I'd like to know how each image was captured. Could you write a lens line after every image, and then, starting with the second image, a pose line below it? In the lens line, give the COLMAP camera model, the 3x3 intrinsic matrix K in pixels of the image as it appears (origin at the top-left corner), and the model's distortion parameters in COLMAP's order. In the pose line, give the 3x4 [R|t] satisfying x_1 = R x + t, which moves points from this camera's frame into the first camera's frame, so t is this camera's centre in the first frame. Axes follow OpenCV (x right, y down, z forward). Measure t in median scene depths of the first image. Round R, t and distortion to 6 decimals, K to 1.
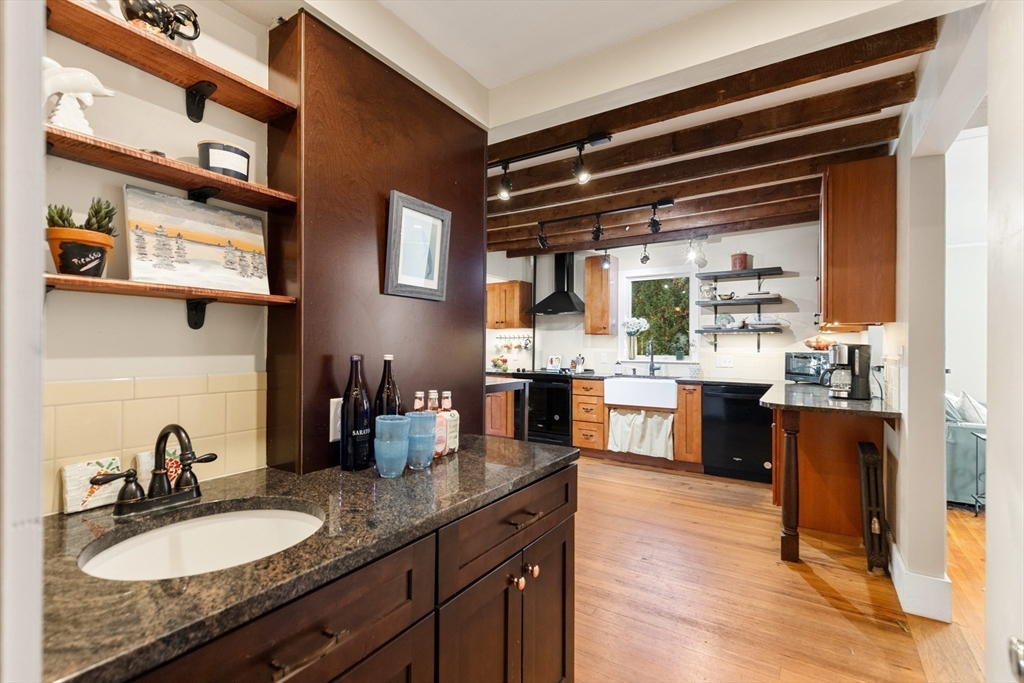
lens RADIAL K [[468.0, 0, 517.0], [0, 468.0, 343.7], [0, 0, 1]] dist [0.001510, 0.000282]
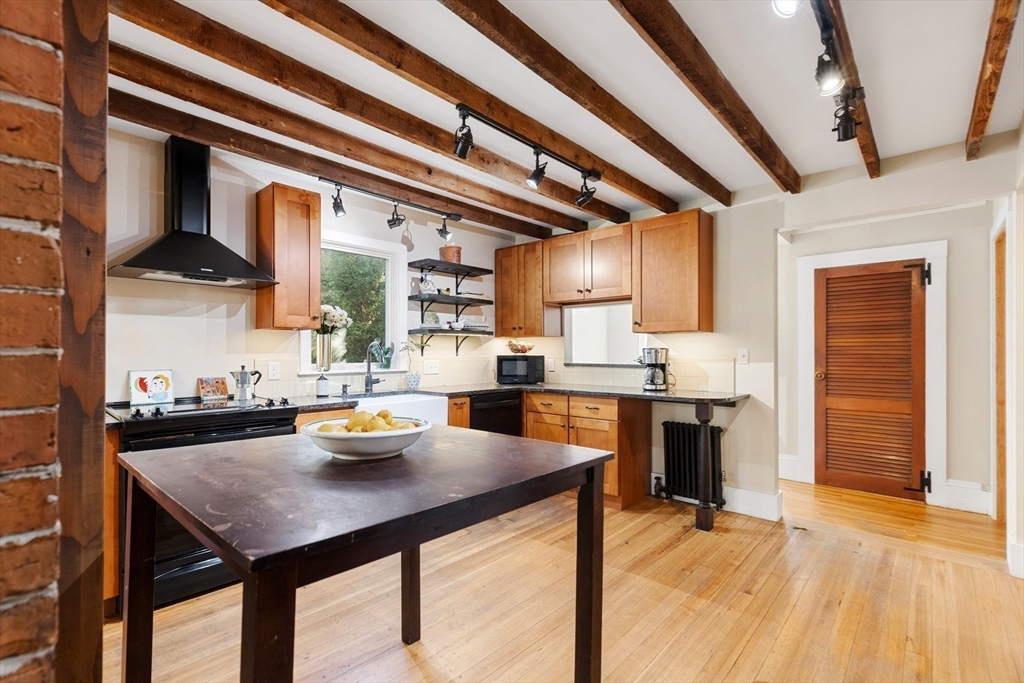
lens RADIAL K [[468.0, 0, 517.0], [0, 468.0, 343.7], [0, 0, 1]] dist [0.001510, 0.000282]
pose [[0.166674, 0.019831, 0.985813, -0.379887], [-0.002104, 0.999803, -0.019757, 0.011183], [-0.986010, 0.001218, 0.166683, 0.728193]]
